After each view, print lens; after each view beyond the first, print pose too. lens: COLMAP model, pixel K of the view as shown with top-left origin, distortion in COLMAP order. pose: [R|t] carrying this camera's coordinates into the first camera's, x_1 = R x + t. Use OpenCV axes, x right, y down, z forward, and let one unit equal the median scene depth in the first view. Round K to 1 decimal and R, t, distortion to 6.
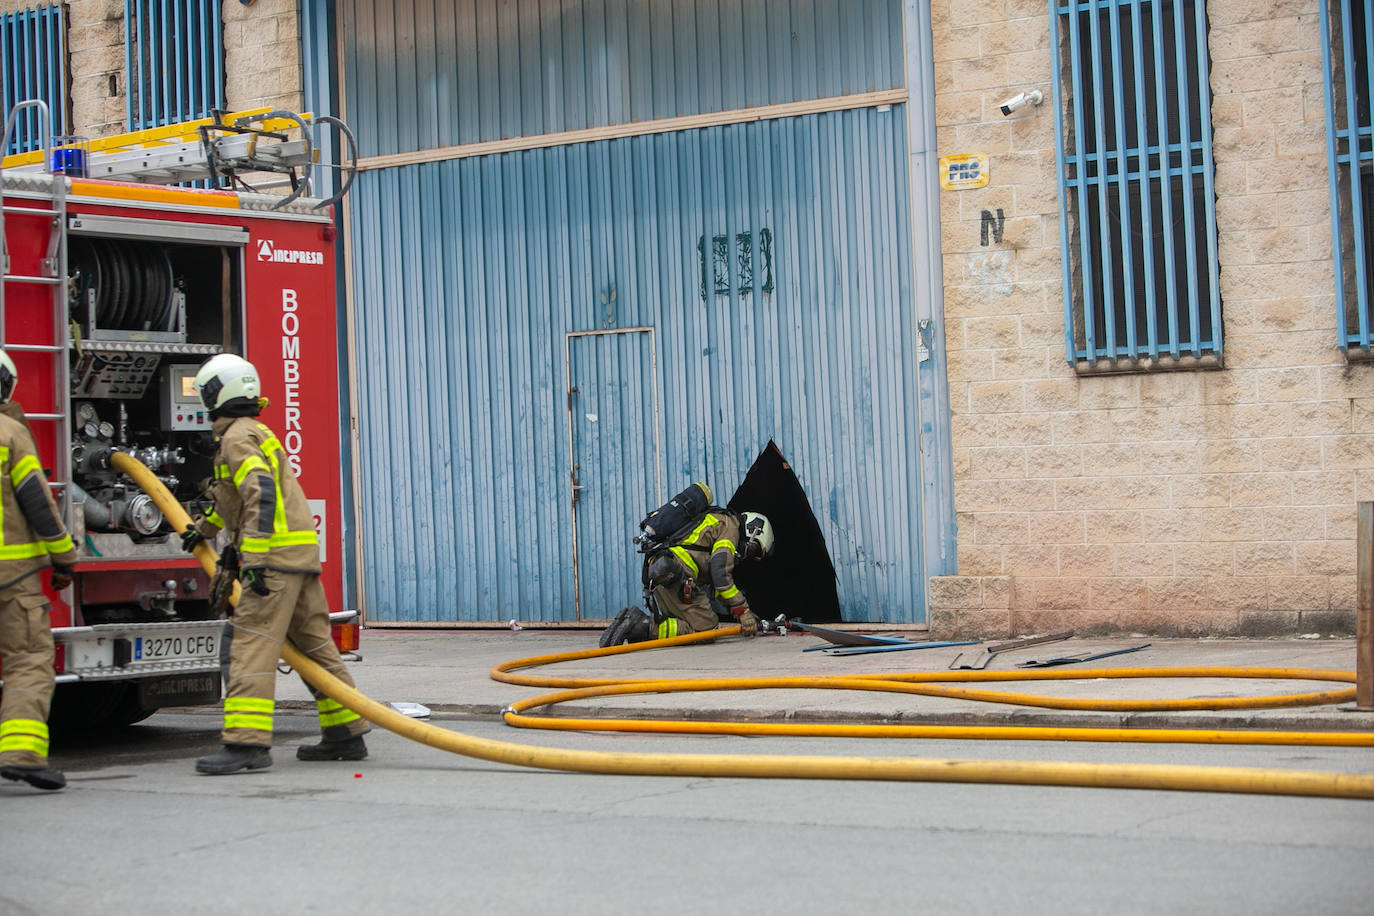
lens RADIAL K [[3171.3, 0, 685.9], [0, 3171.3, 454.2], [0, 0, 1]] dist [-0.150052, 0.000000]
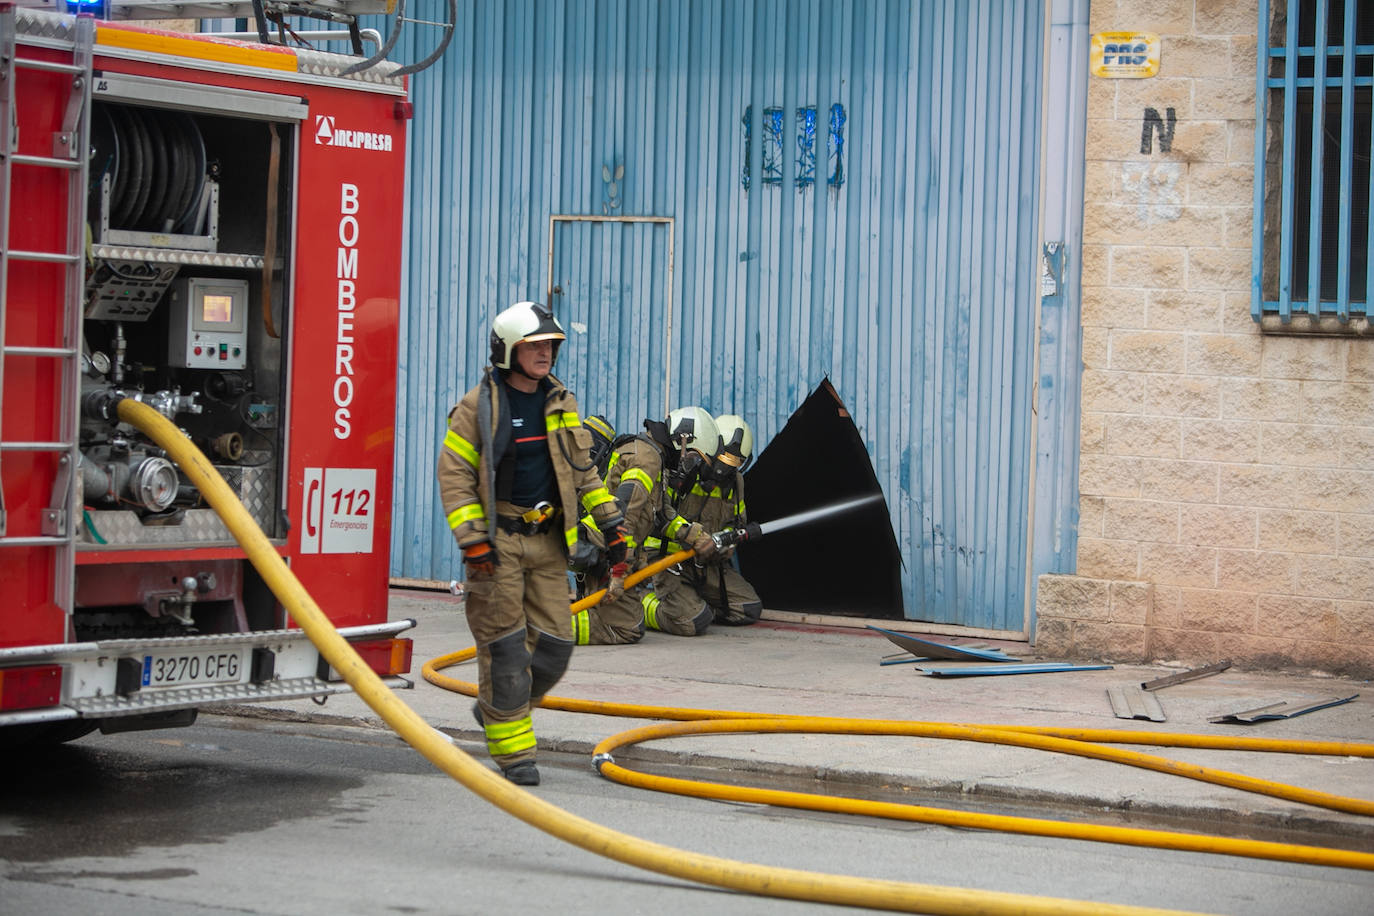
lens RADIAL K [[3825.0, 0, 692.2], [0, 3825.0, 487.0], [0, 0, 1]] dist [0.010054, 0.000000]
pose [[0.993833, 0.061933, 0.091975, -0.097713], [-0.066853, 0.996437, 0.051411, -0.025955], [-0.088464, -0.057243, 0.994433, 0.079974]]
